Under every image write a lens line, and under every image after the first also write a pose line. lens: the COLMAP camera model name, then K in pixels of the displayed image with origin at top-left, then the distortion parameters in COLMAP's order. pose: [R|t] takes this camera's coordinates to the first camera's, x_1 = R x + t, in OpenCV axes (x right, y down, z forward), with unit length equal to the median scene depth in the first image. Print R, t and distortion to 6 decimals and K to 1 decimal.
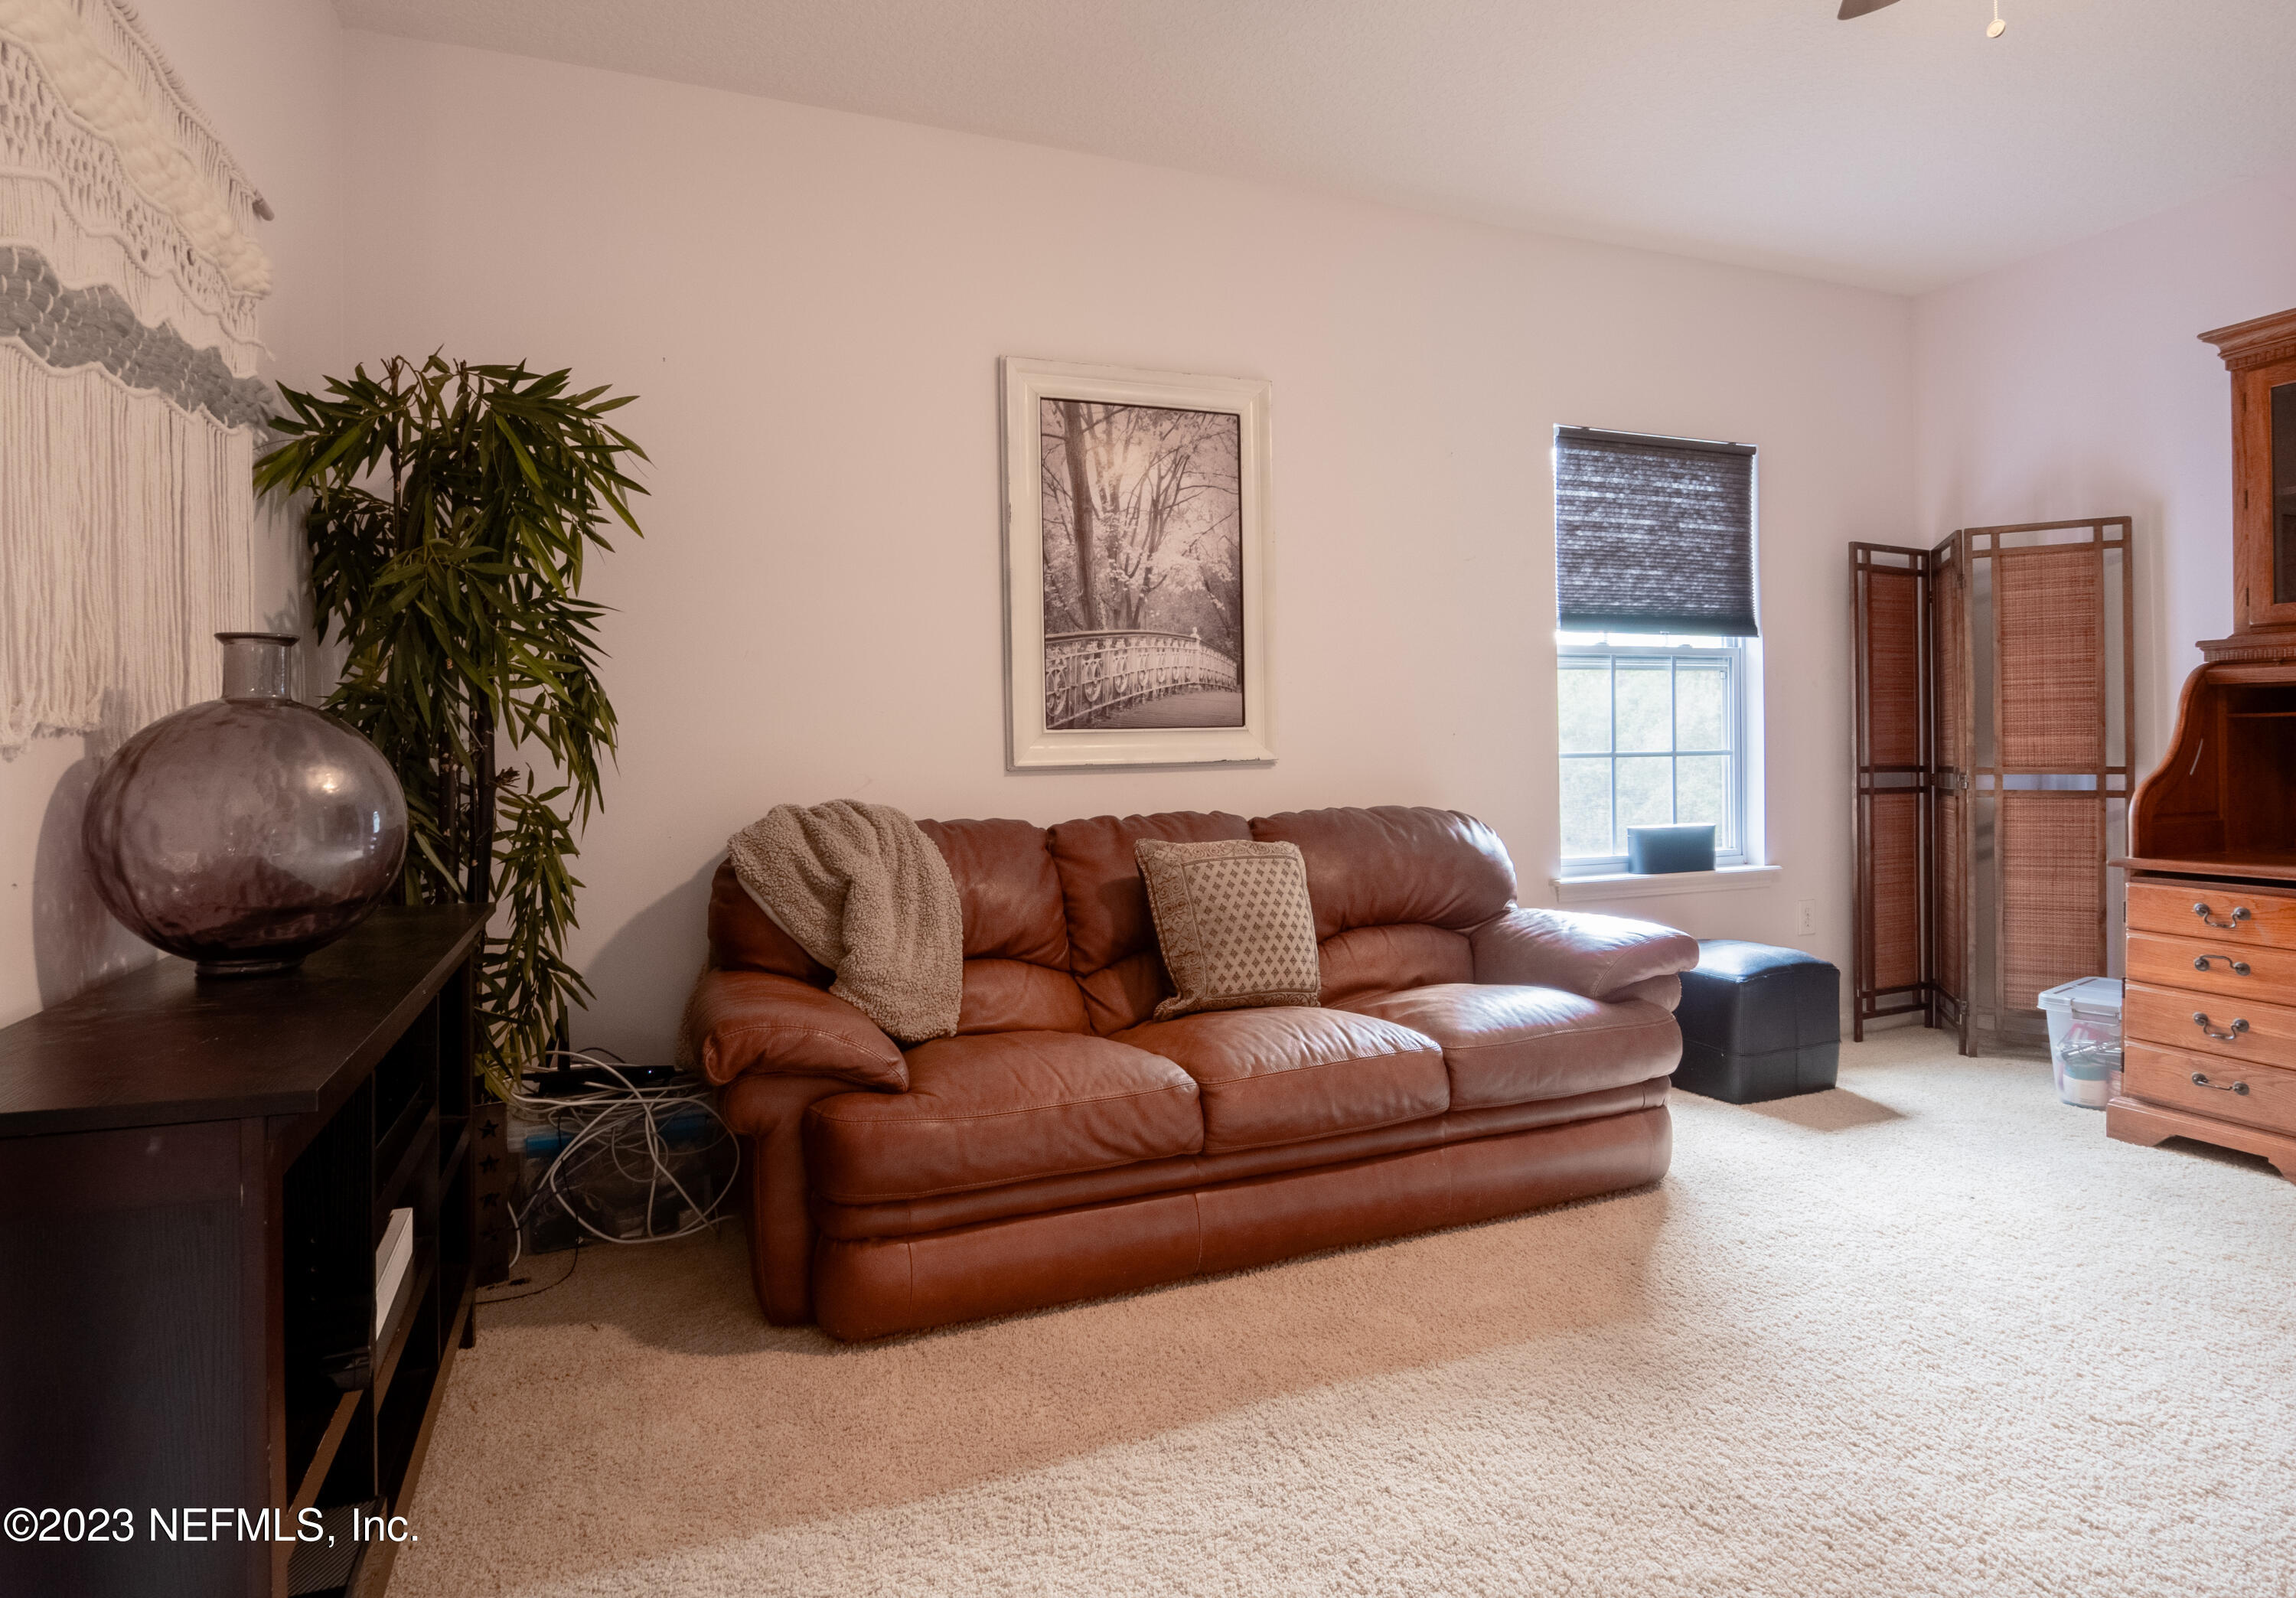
lens RADIAL K [[1239.7, 0, 1139.9], [0, 1239.7, 756.1], [0, 0, 1]] dist [0.002759, 0.000007]
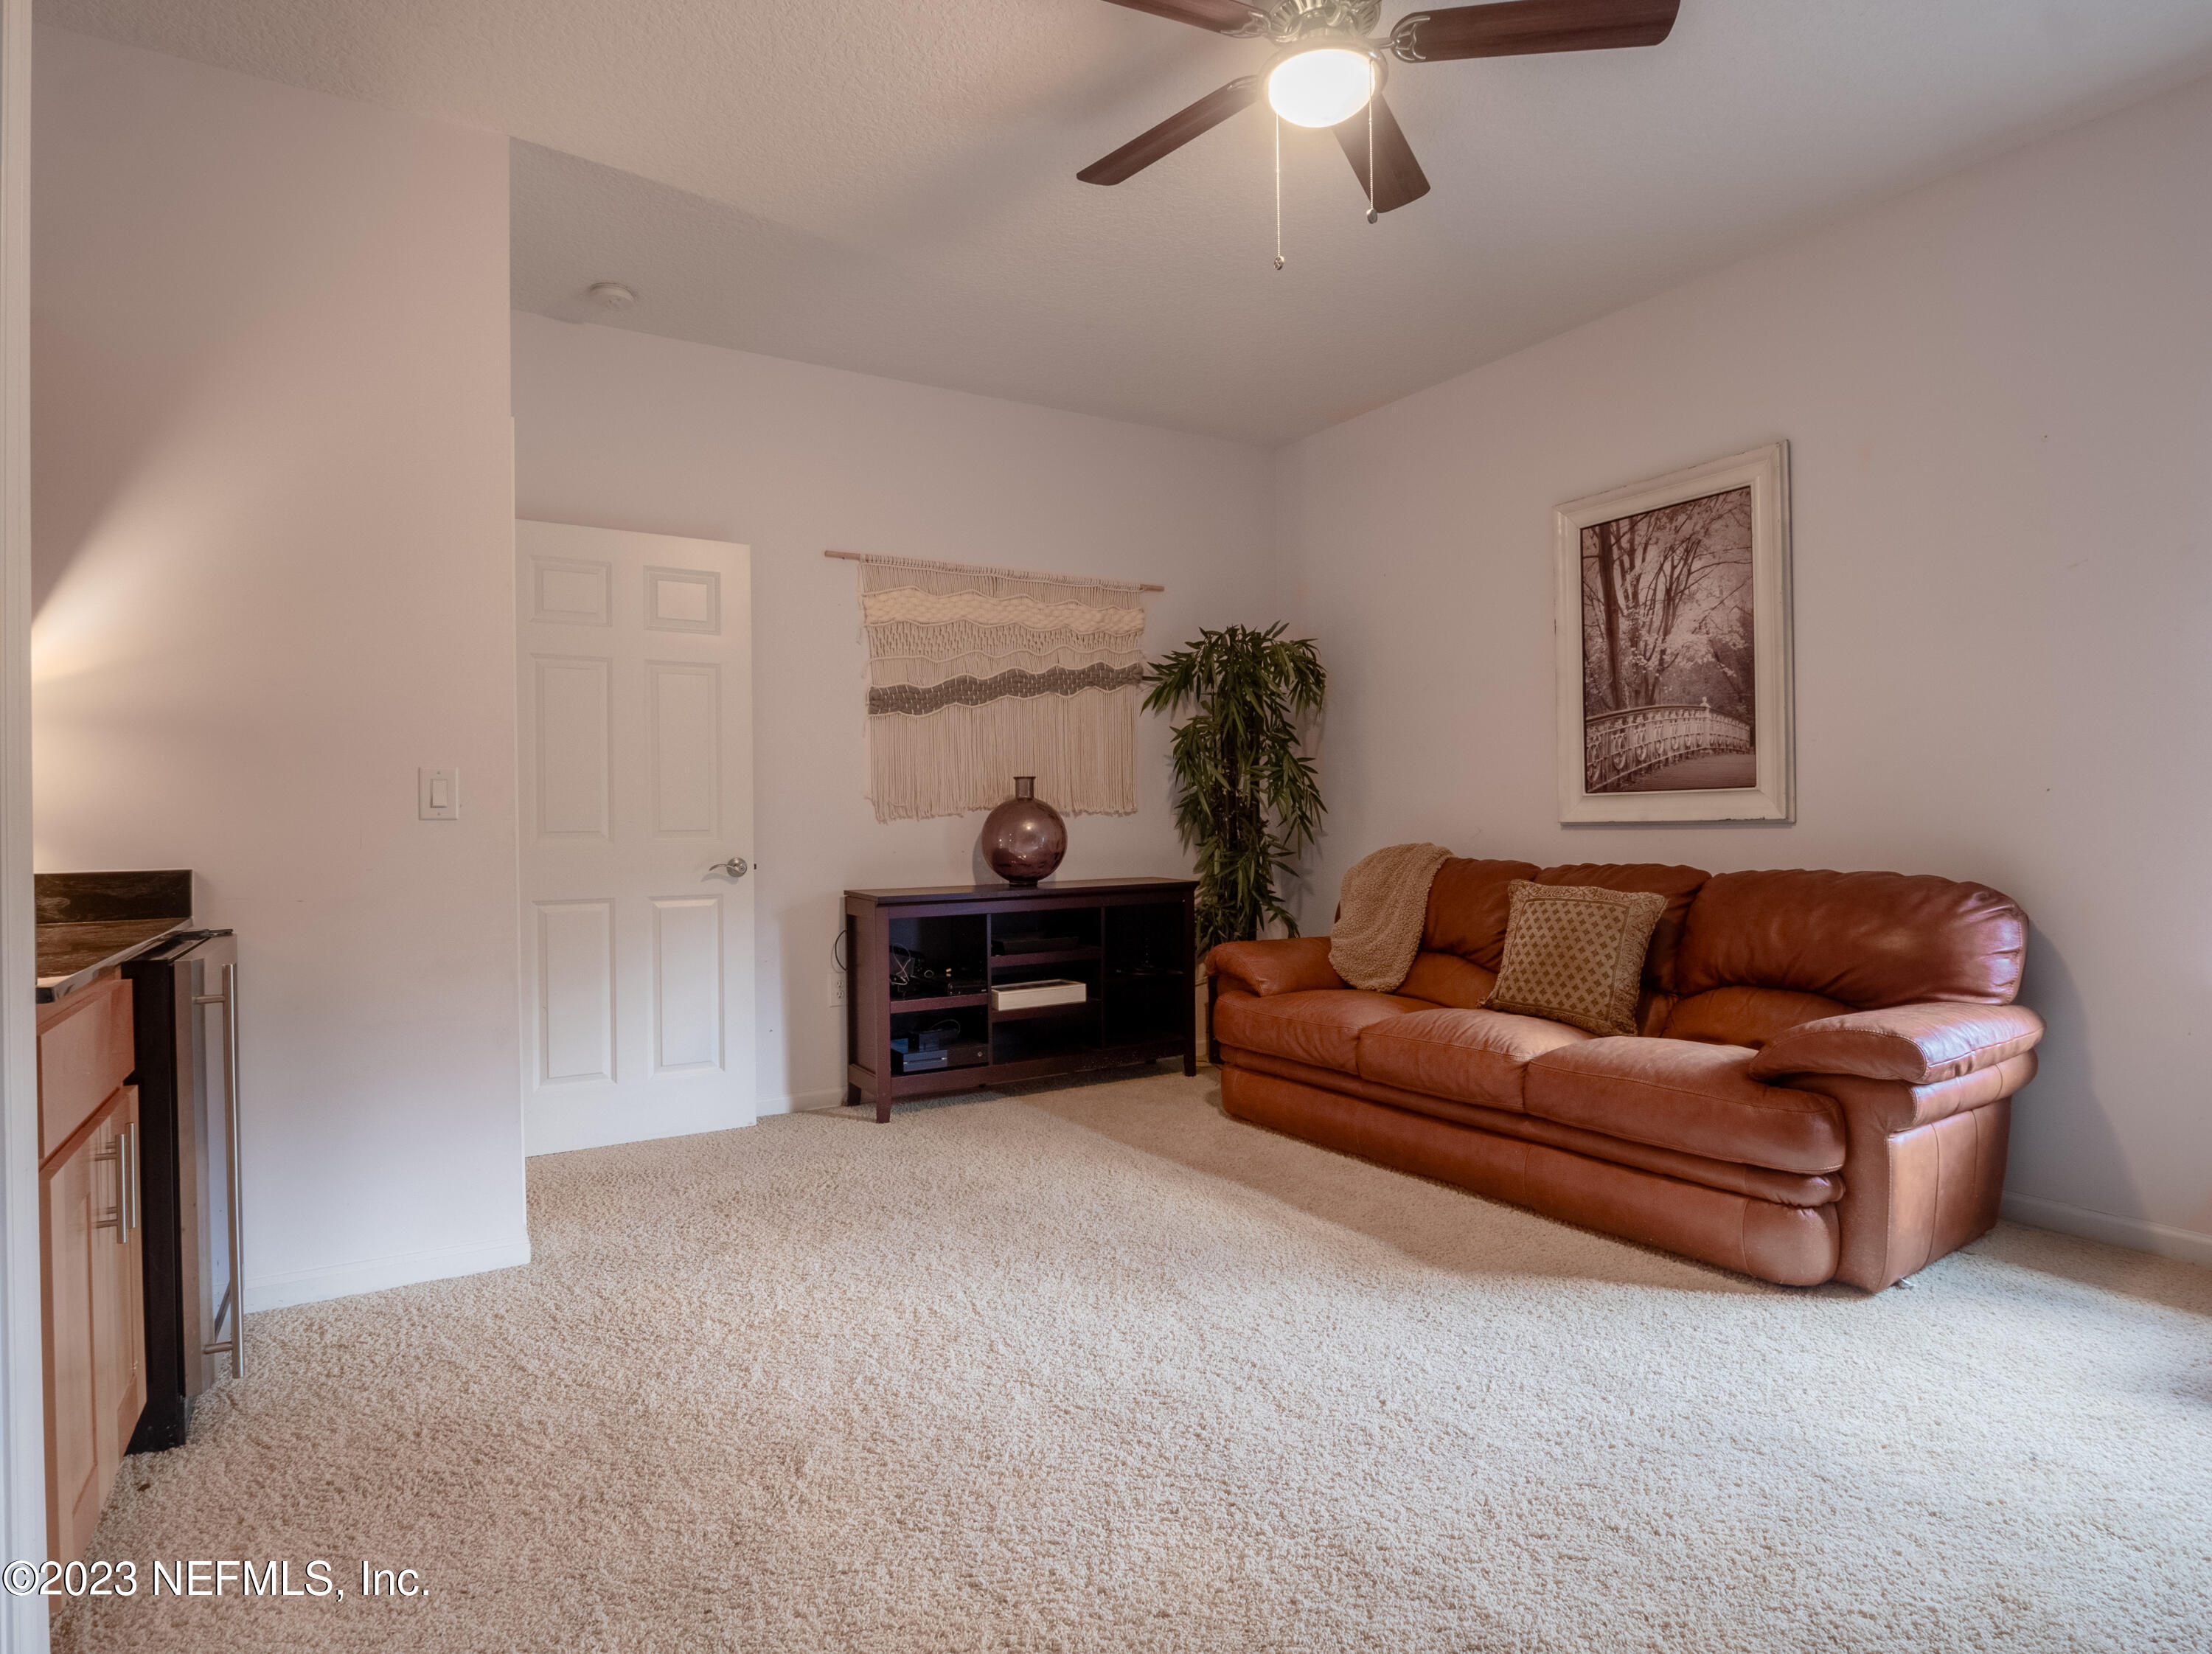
lens RADIAL K [[1232.7, 0, 1106.0], [0, 1232.7, 827.0], [0, 0, 1]] dist [-0.002330, -0.000352]
pose [[0.171892, 0.018269, -0.984946, 1.044489], [0.005694, 0.999793, 0.019538, -0.014148], [0.985099, -0.008966, 0.171752, 0.301870]]
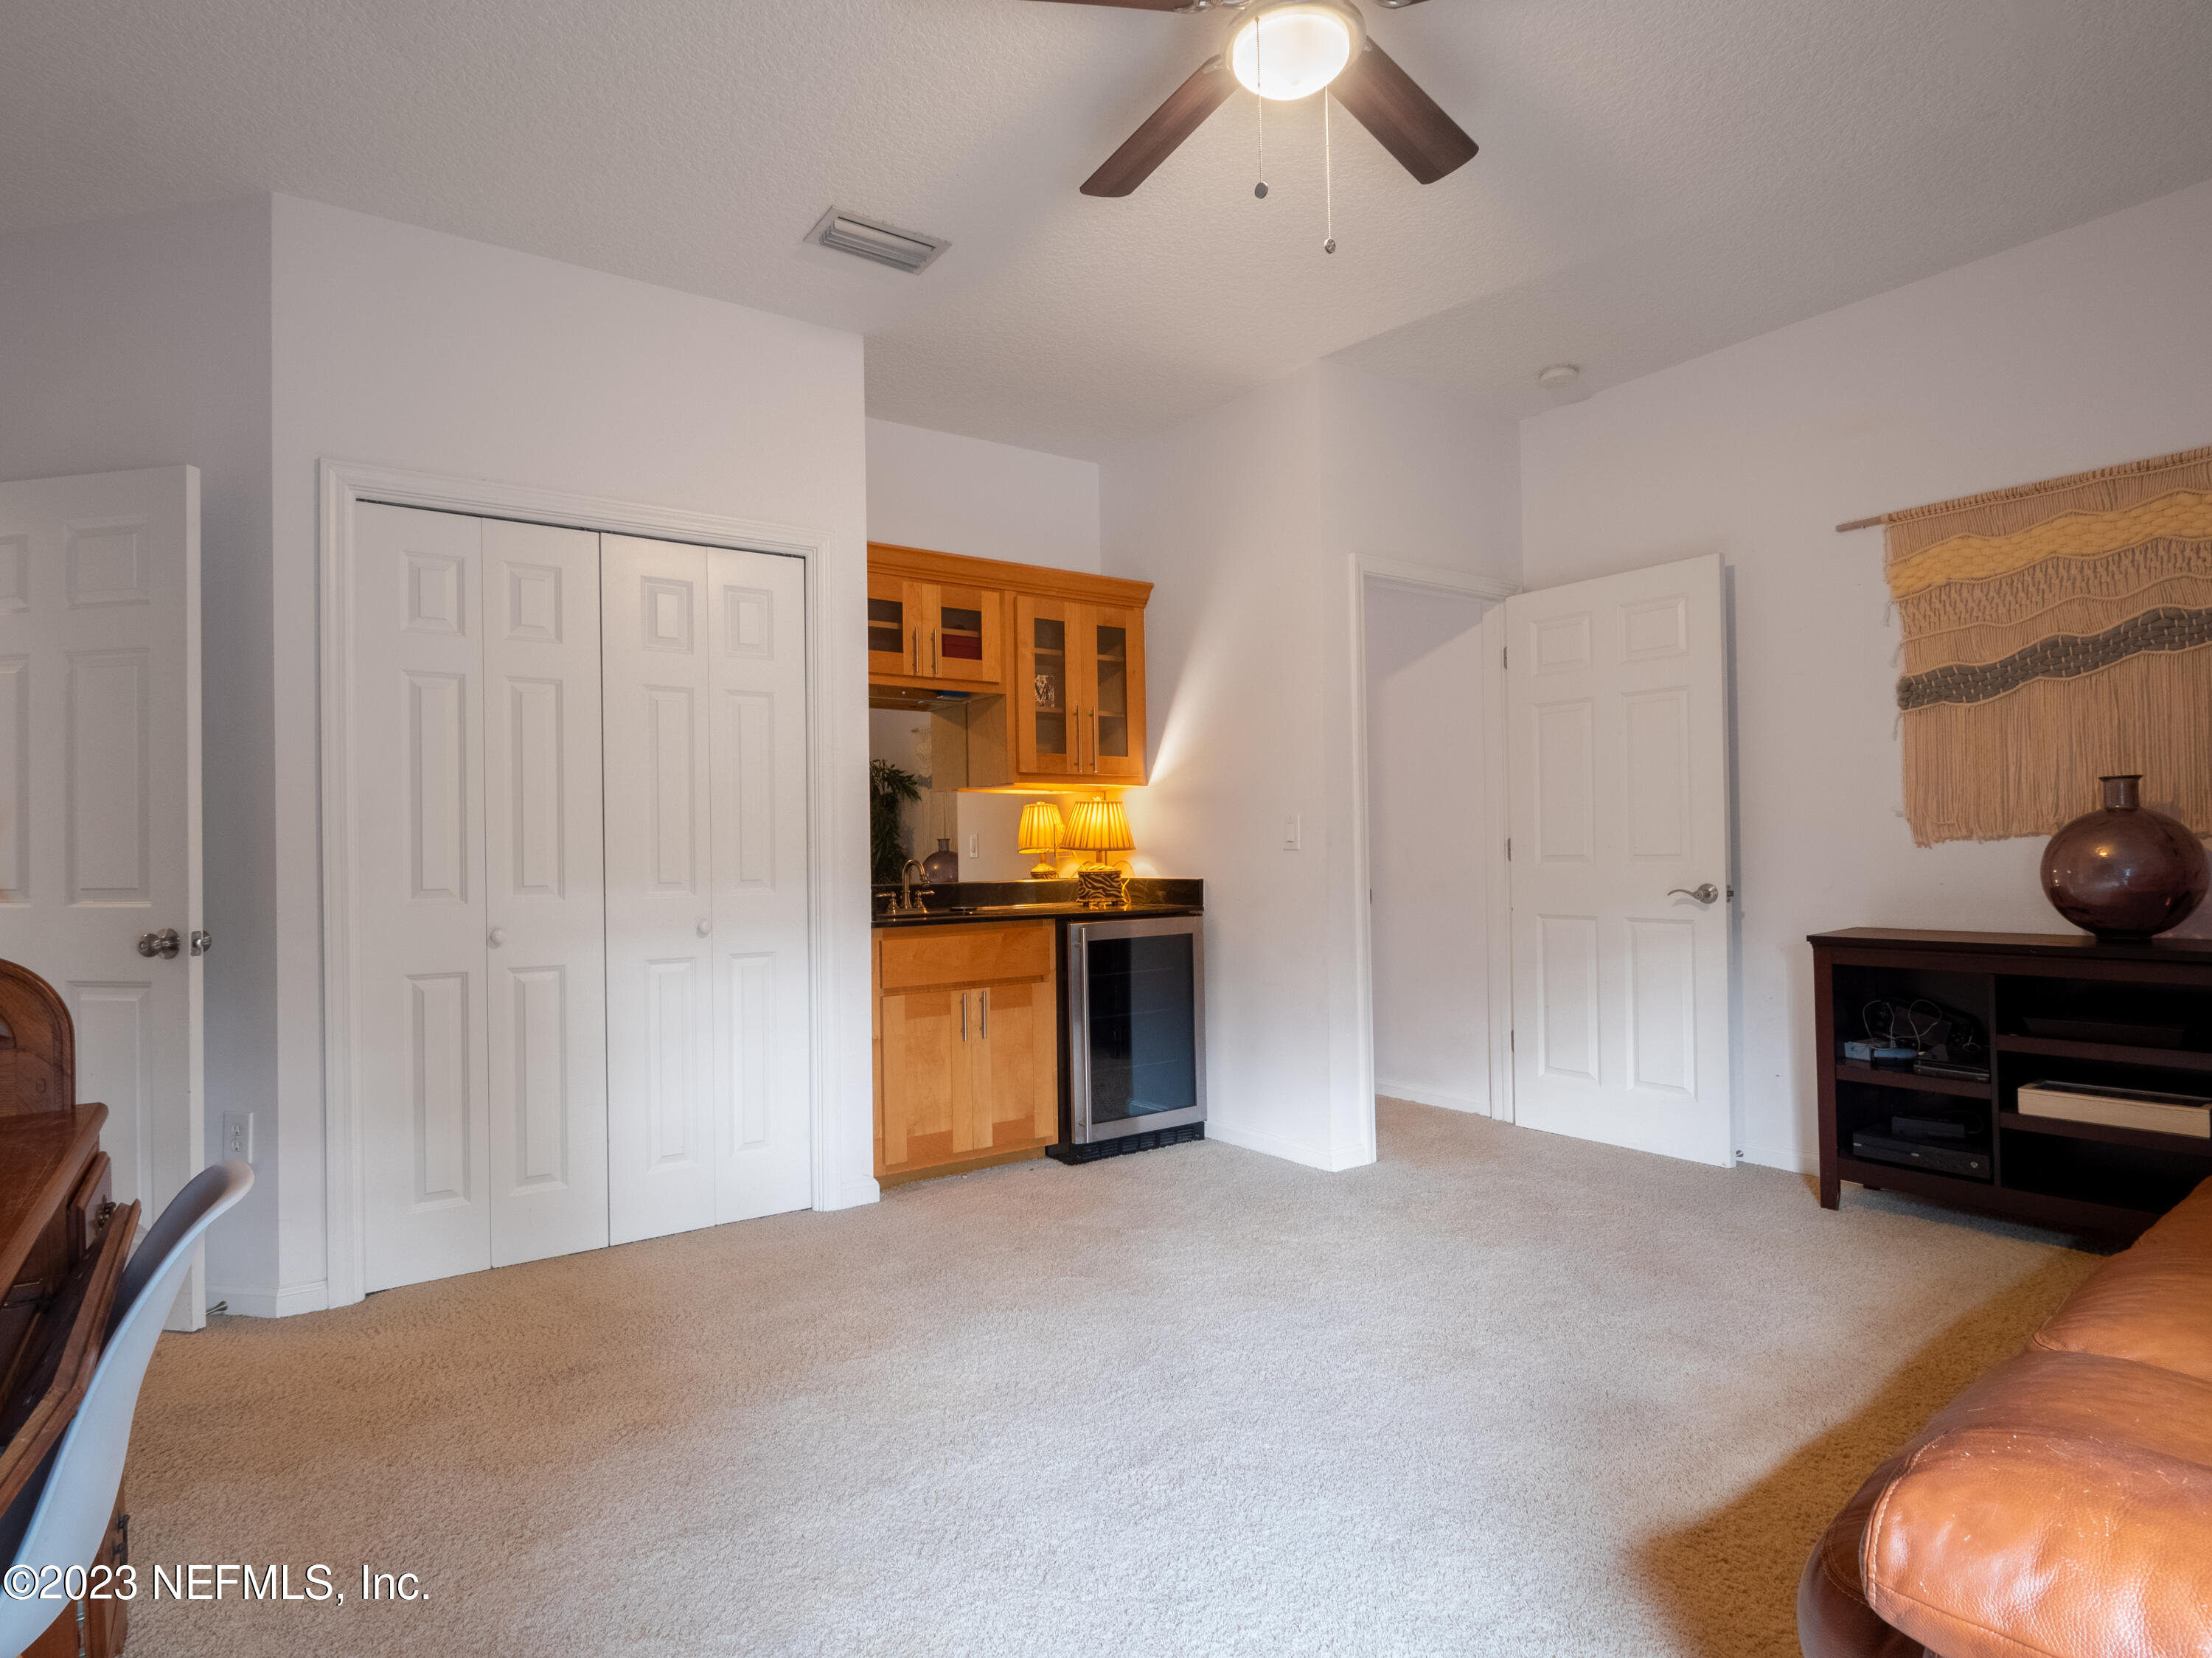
lens RADIAL K [[1232.6, 0, 1106.0], [0, 1232.6, 829.0], [0, 0, 1]] dist [-0.002330, -0.000352]
pose [[-0.972711, 0.018862, -0.231254, 0.606041], [0.023008, 0.999619, -0.015246, -0.008364], [0.230878, -0.020151, -0.972774, 1.153491]]
